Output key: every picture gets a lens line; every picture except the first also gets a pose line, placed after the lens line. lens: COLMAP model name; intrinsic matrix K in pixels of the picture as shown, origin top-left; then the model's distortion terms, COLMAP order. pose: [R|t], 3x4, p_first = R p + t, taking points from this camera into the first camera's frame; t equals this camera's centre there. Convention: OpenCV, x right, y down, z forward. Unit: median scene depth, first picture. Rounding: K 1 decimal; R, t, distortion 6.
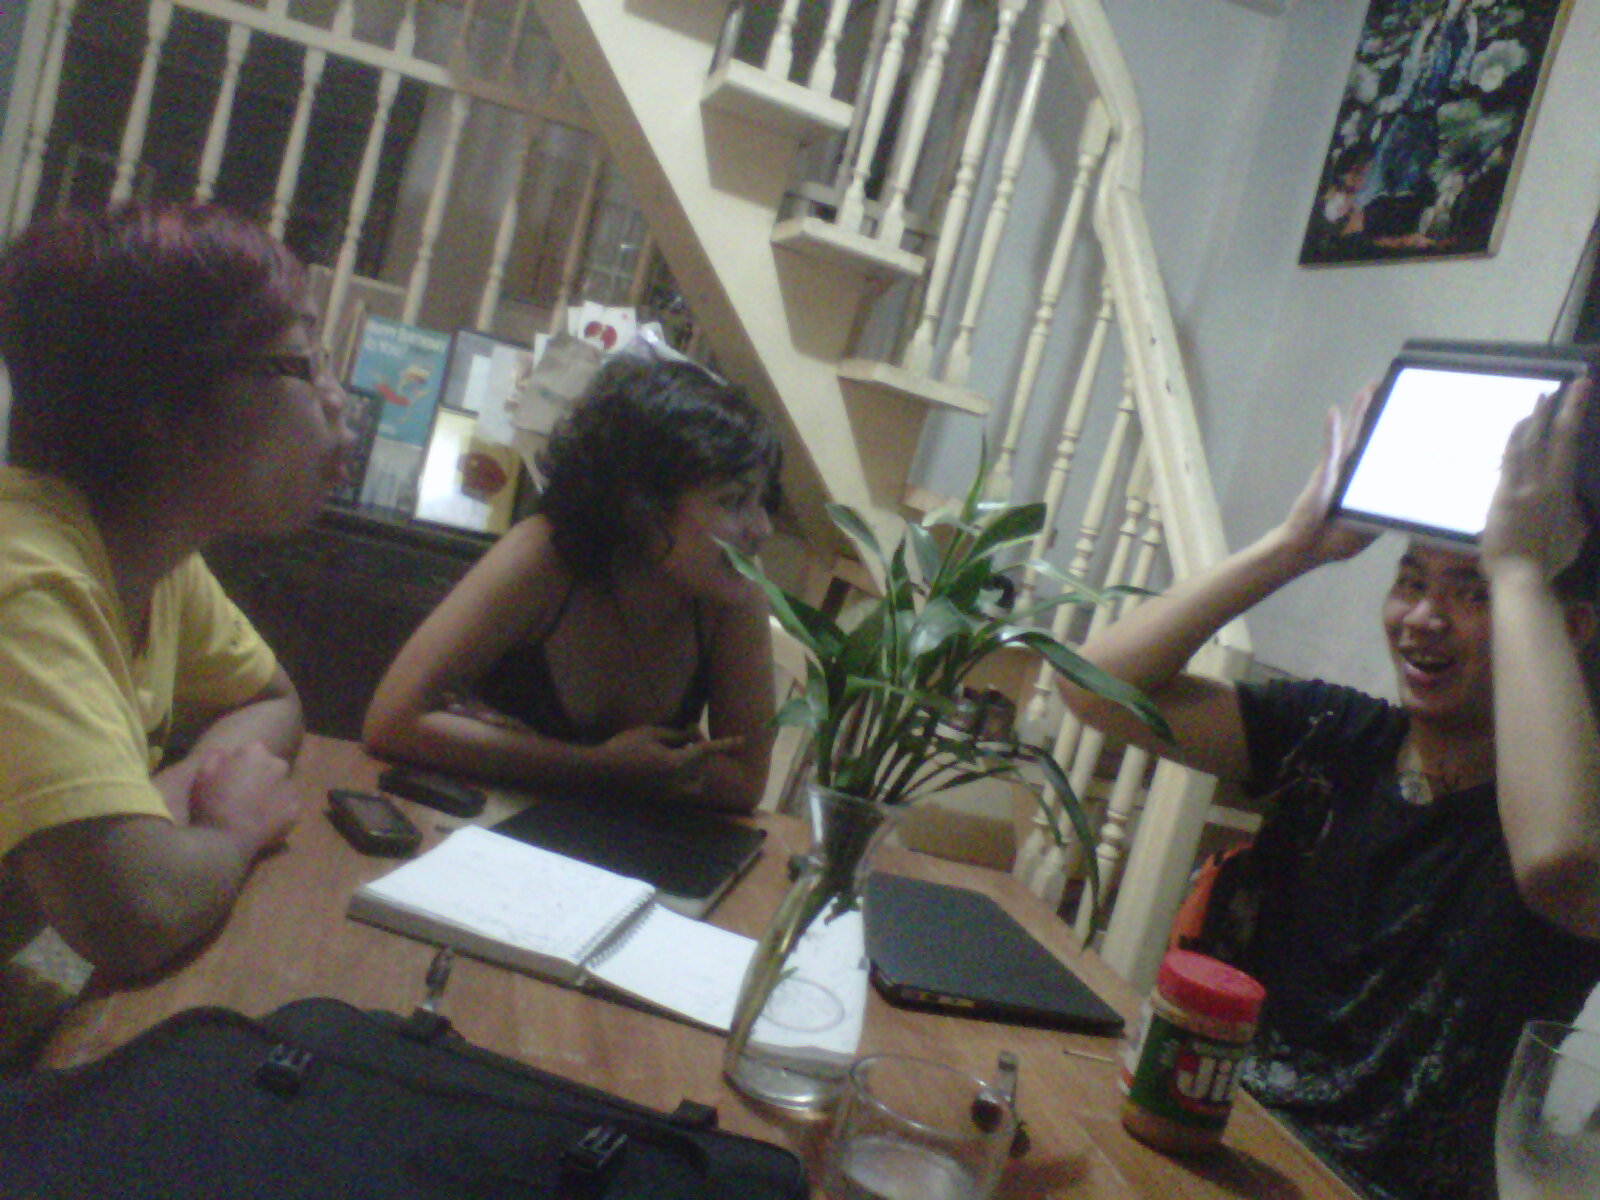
lens RADIAL K [[1453.7, 0, 799.2], [0, 1453.7, 607.7], [0, 0, 1]] dist [-0.013810, -0.018929]
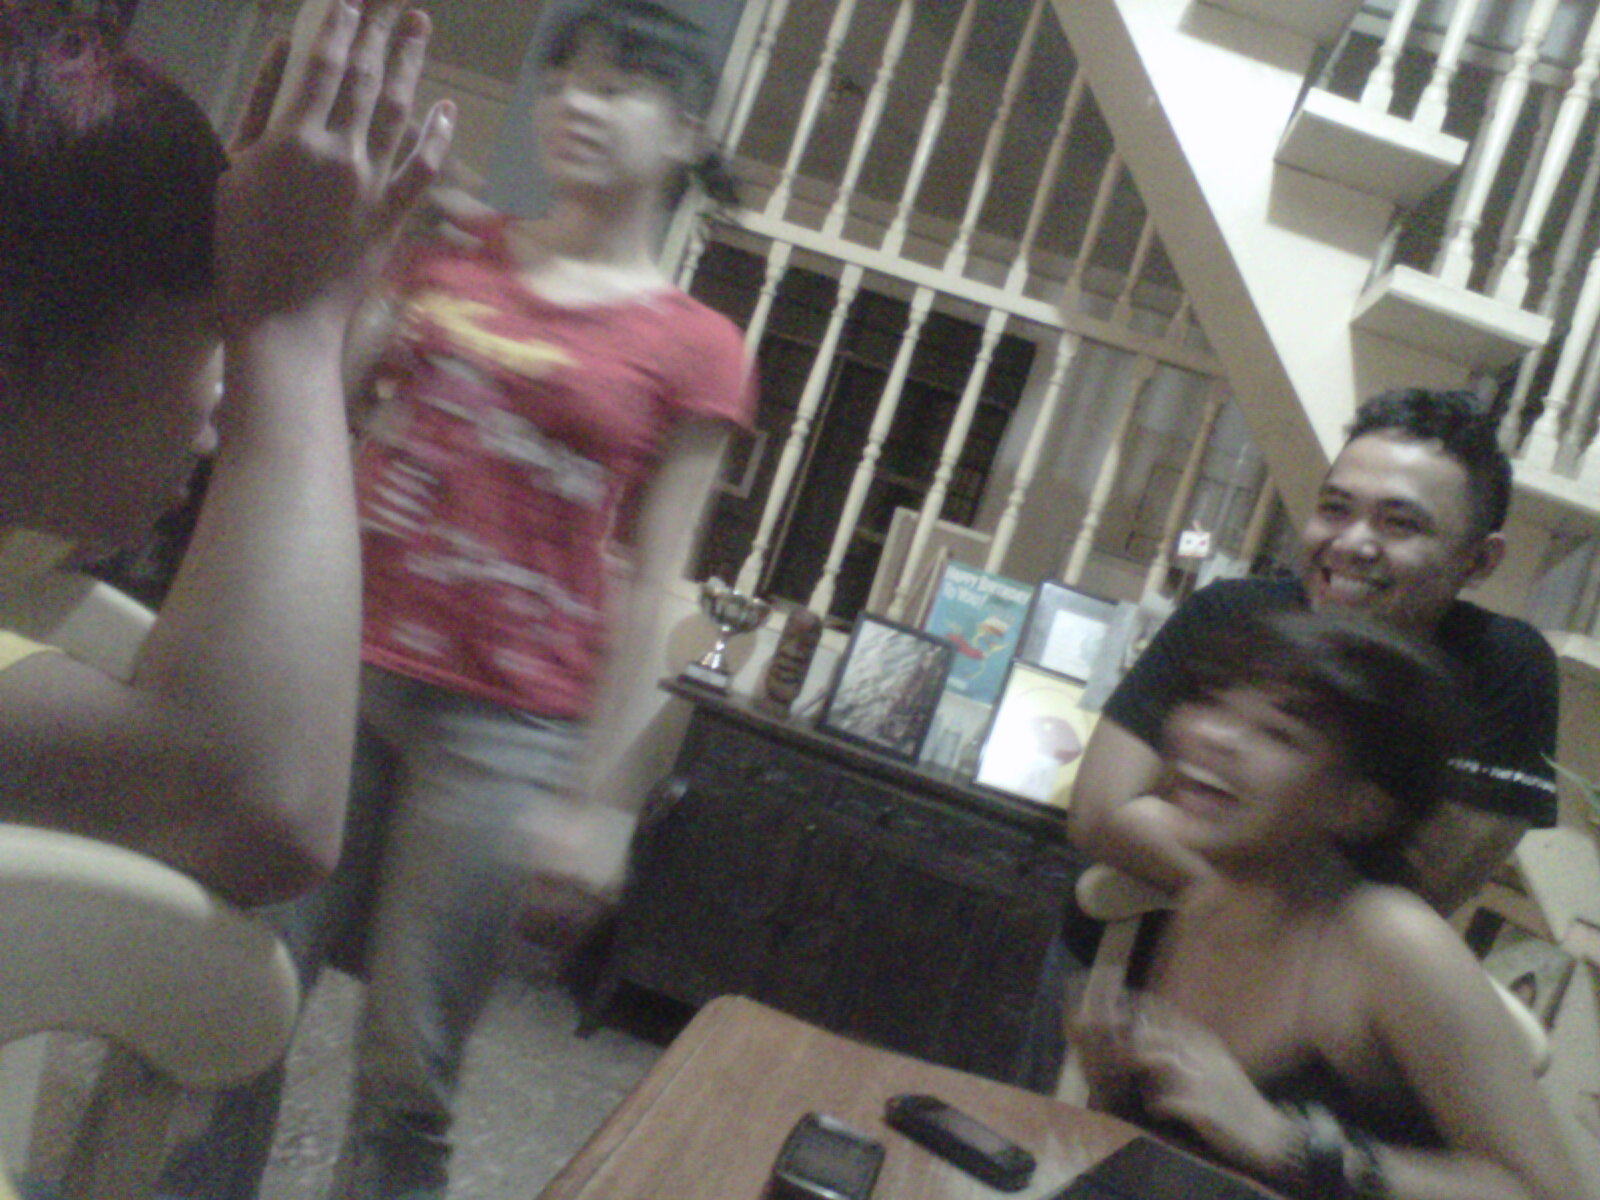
lens RADIAL K [[1453.7, 0, 799.2], [0, 1453.7, 607.7], [0, 0, 1]] dist [-0.013810, -0.018929]
pose [[0.925067, 0.047673, -0.376801, -0.032746], [-0.124187, 0.975525, -0.181463, 0.009296], [0.358928, 0.214659, 0.908346, 0.120924]]
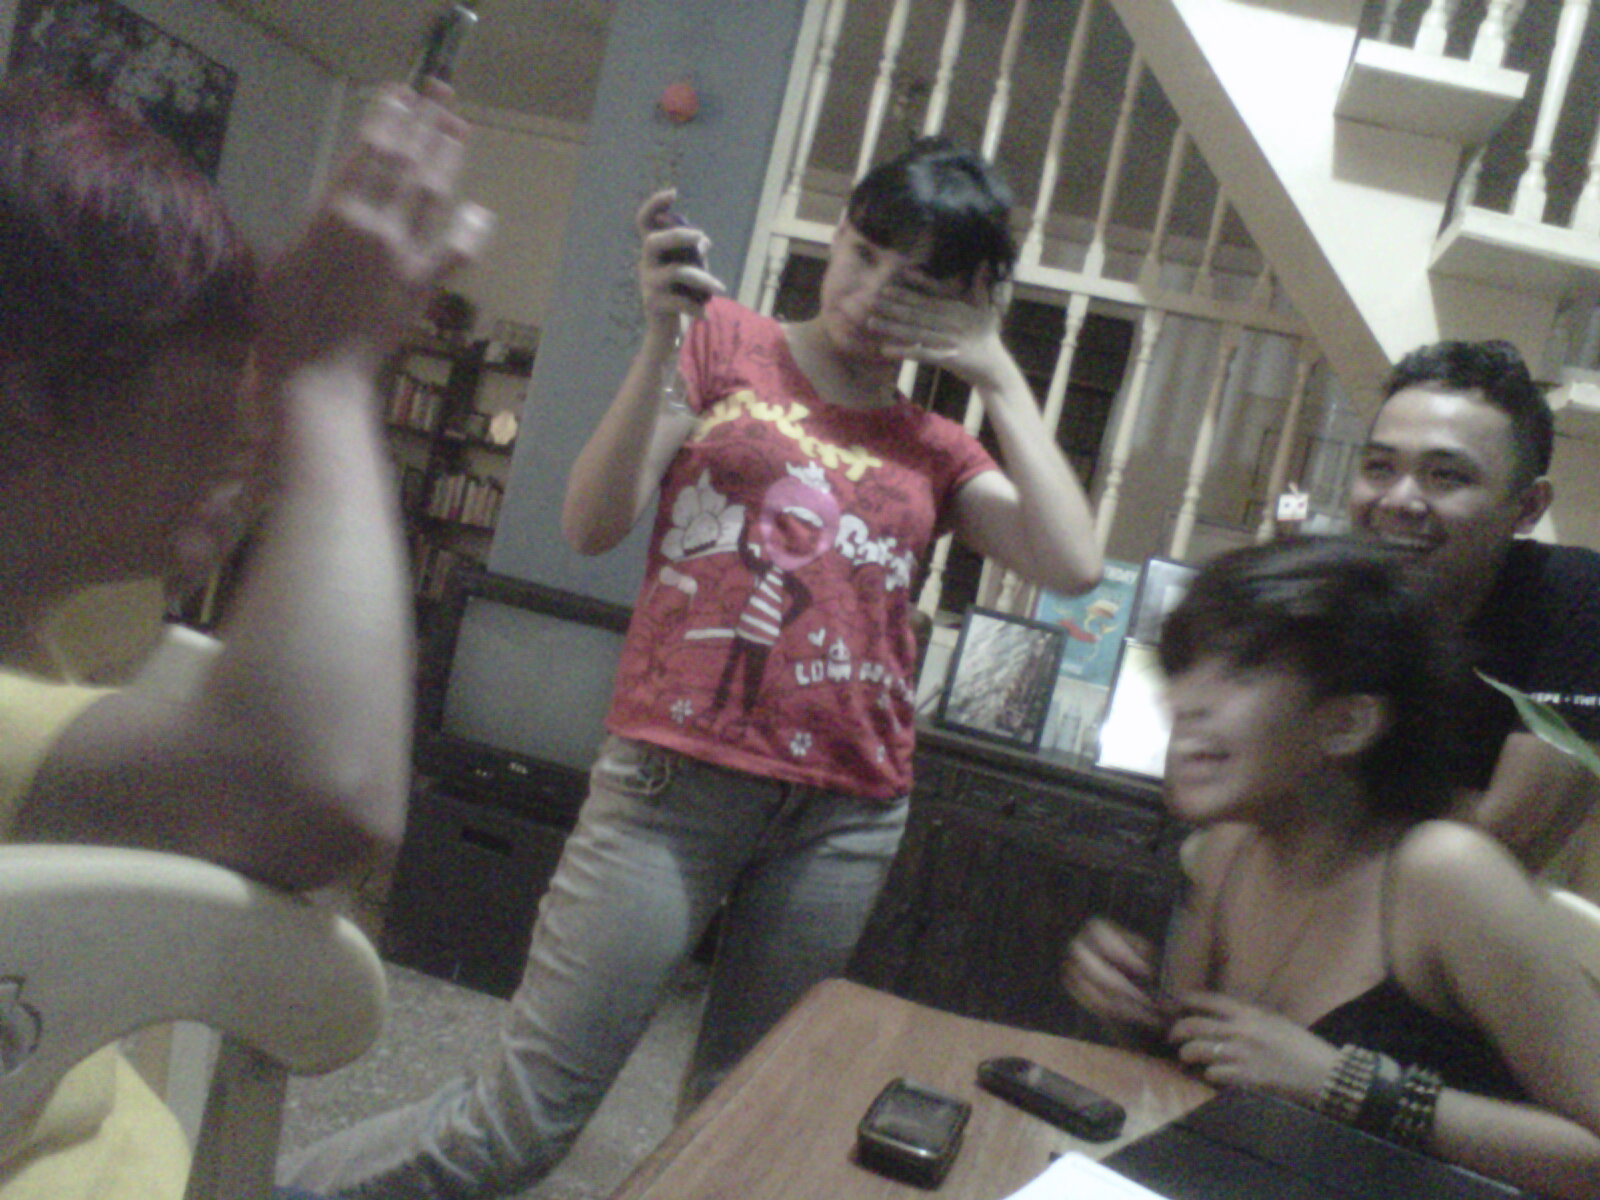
lens RADIAL K [[1460.8, 0, 800.0], [0, 1460.8, 600.0], [0, 0, 1]] dist [-0.008678, 0.003750]
pose [[0.888076, -0.042298, -0.457747, -0.010977], [-0.046892, 0.982228, -0.181739, 0.011201], [0.457299, 0.182863, 0.870310, 0.106570]]
